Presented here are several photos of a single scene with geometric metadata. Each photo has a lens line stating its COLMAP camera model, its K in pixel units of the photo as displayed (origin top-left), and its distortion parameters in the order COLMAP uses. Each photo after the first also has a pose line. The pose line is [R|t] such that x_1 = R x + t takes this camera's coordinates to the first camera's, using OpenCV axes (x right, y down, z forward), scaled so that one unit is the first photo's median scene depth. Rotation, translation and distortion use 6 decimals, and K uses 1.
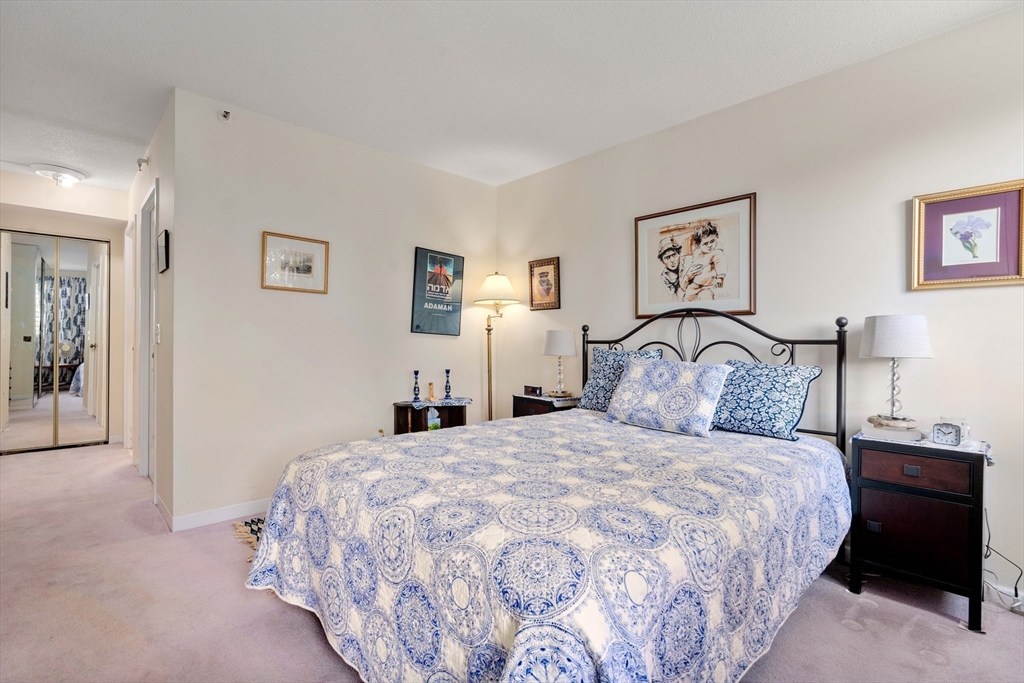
lens RADIAL K [[469.6, 0, 512.0], [0, 469.6, 341.5], [0, 0, 1]] dist [0.000111, 0.000113]
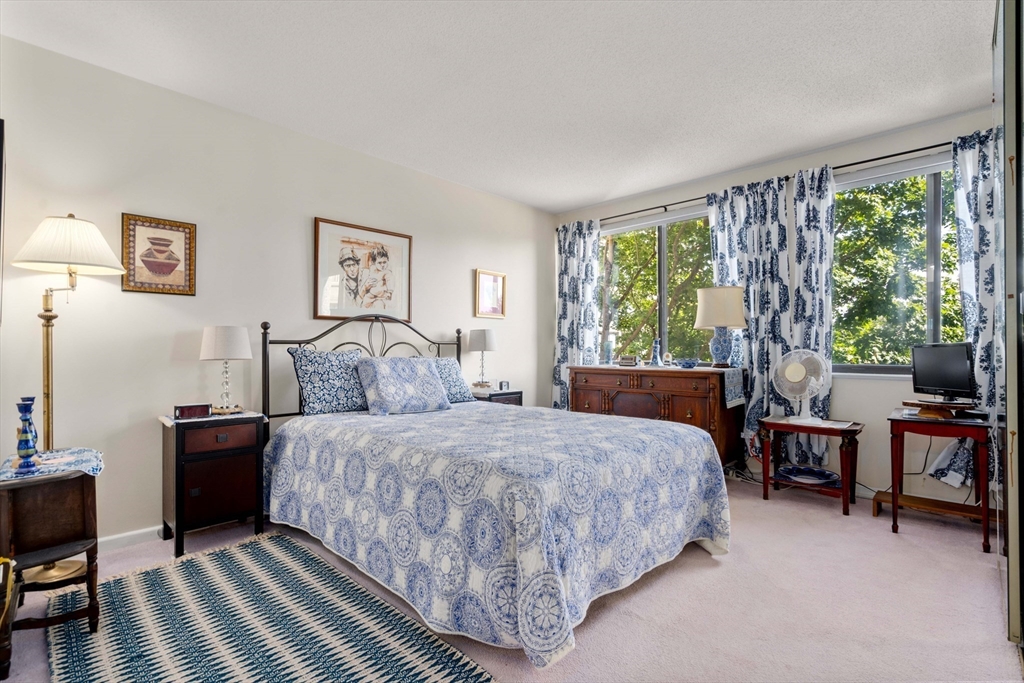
lens RADIAL K [[469.6, 0, 512.0], [0, 469.6, 341.5], [0, 0, 1]] dist [0.000111, 0.000113]
pose [[-0.031043, 0.009489, 0.999473, -0.783790], [-0.000022, 0.999955, -0.009495, 0.009097], [-0.999518, -0.000317, -0.031041, 0.654901]]
